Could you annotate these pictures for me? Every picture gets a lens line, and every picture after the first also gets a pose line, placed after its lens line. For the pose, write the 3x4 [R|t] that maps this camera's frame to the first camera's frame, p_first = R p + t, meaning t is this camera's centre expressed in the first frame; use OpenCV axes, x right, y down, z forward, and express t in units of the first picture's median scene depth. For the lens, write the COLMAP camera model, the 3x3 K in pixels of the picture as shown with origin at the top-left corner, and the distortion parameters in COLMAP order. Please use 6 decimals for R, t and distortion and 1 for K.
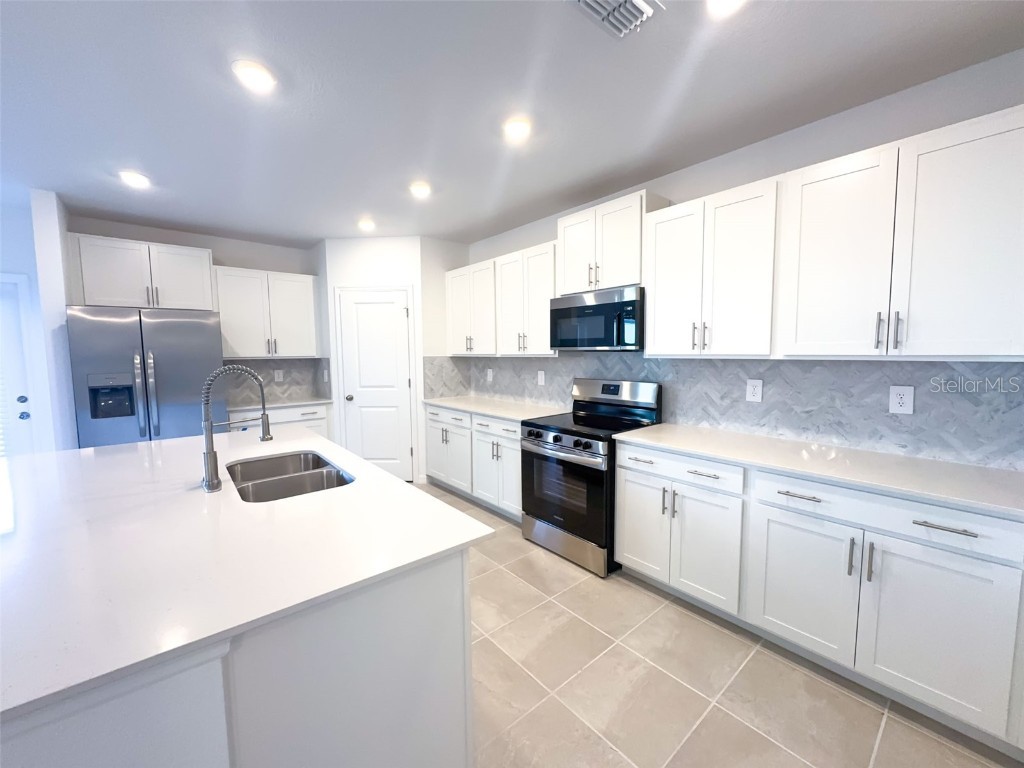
lens RADIAL K [[406.6, 0, 511.0], [0, 406.6, 383.9], [0, 0, 1]] dist [-0.002676, -0.000089]
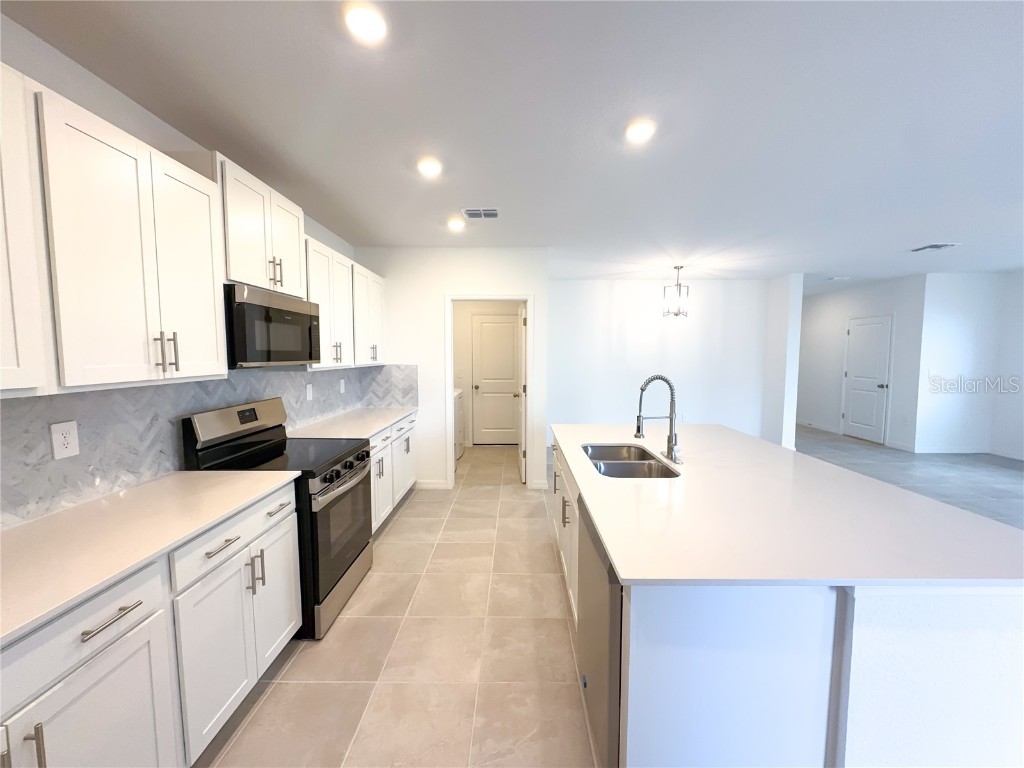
lens RADIAL K [[404.4, 0, 512.0], [0, 404.4, 384.0], [0, 0, 1]] dist [-0.003578, -0.000243]
pose [[-0.759672, -0.038772, 0.649149, -0.613715], [0.060562, 0.989665, 0.129983, -0.111877], [-0.647480, 0.138058, -0.749473, 1.199009]]
